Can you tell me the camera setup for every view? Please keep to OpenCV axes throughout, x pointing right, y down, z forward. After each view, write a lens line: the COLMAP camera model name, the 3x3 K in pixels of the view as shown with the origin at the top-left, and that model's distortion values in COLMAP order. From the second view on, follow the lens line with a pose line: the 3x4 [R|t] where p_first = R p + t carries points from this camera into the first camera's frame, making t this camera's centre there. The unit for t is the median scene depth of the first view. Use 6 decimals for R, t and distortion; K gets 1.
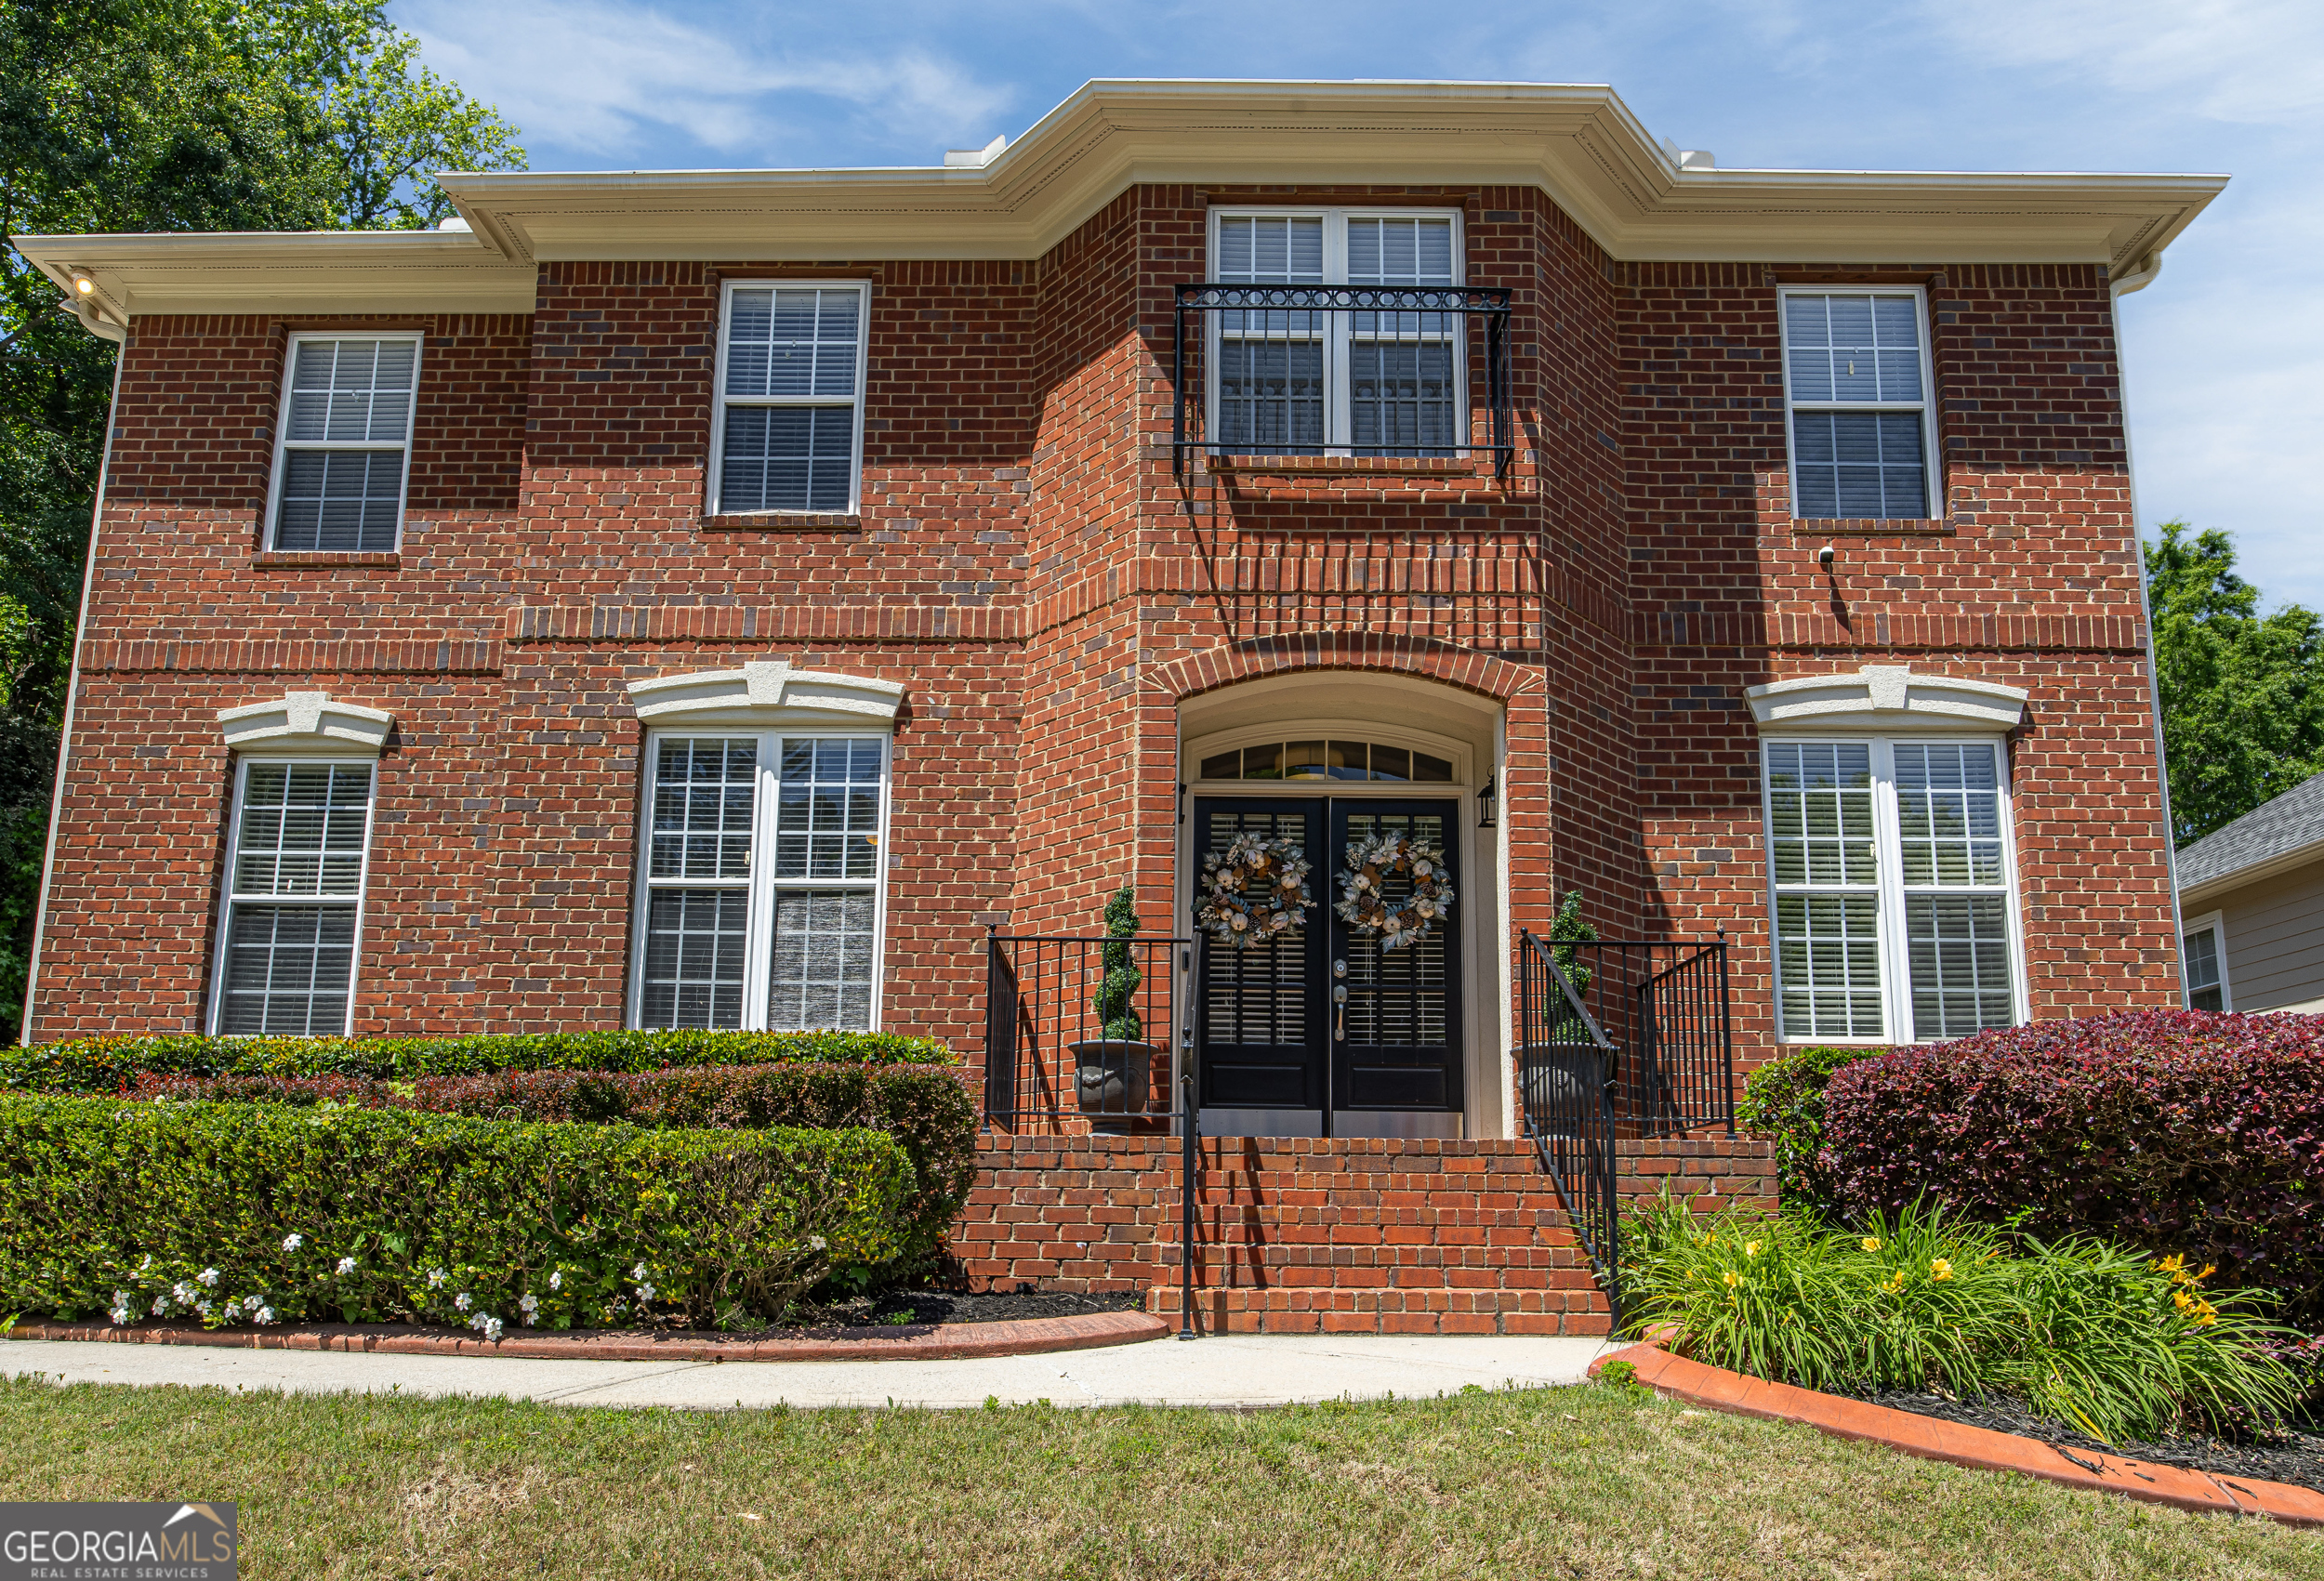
lens RADIAL K [[2124.8, 0, 1160.8], [0, 2124.8, 743.2], [0, 0, 1]] dist [-0.215784, 0.595939]
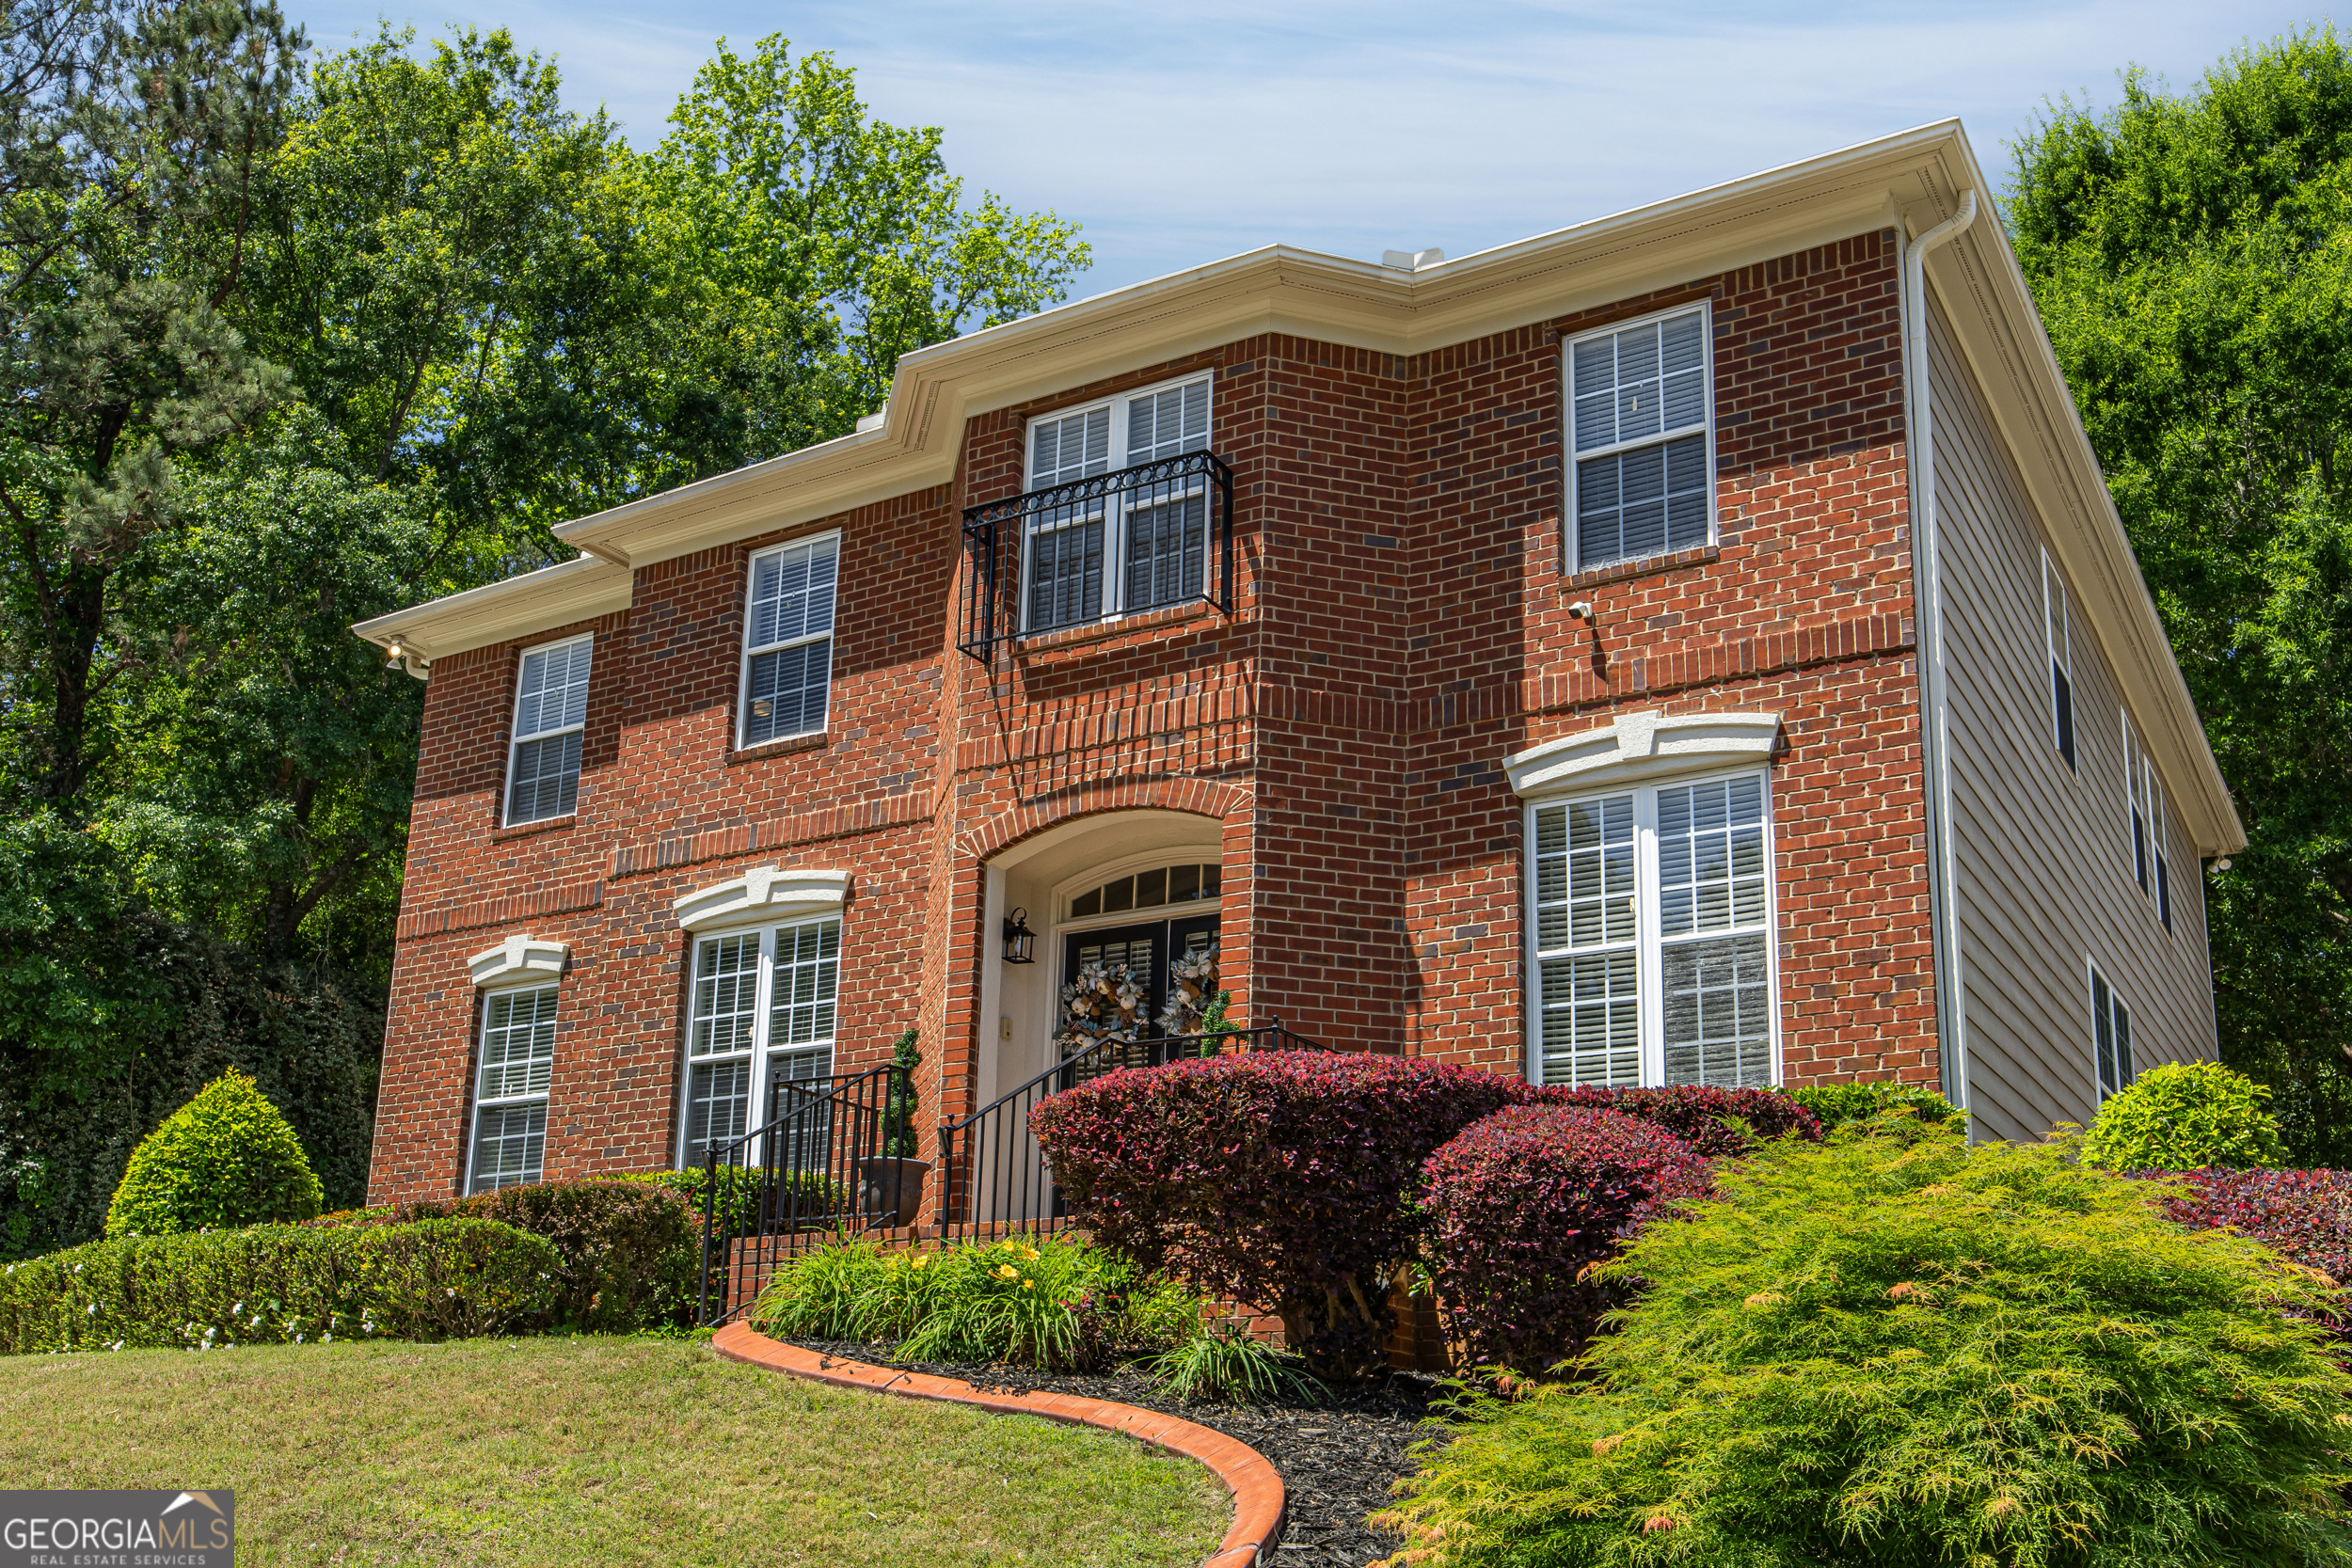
lens RADIAL K [[2191.7, 0, 1175.5], [0, 2191.7, 677.8], [0, 0, 1]] dist [0.001560, 0.005709]
pose [[0.871074, -0.181478, -0.456395, 0.625915], [0.158531, 0.983384, -0.088454, 0.003325], [0.464863, 0.004697, 0.885370, -0.012725]]
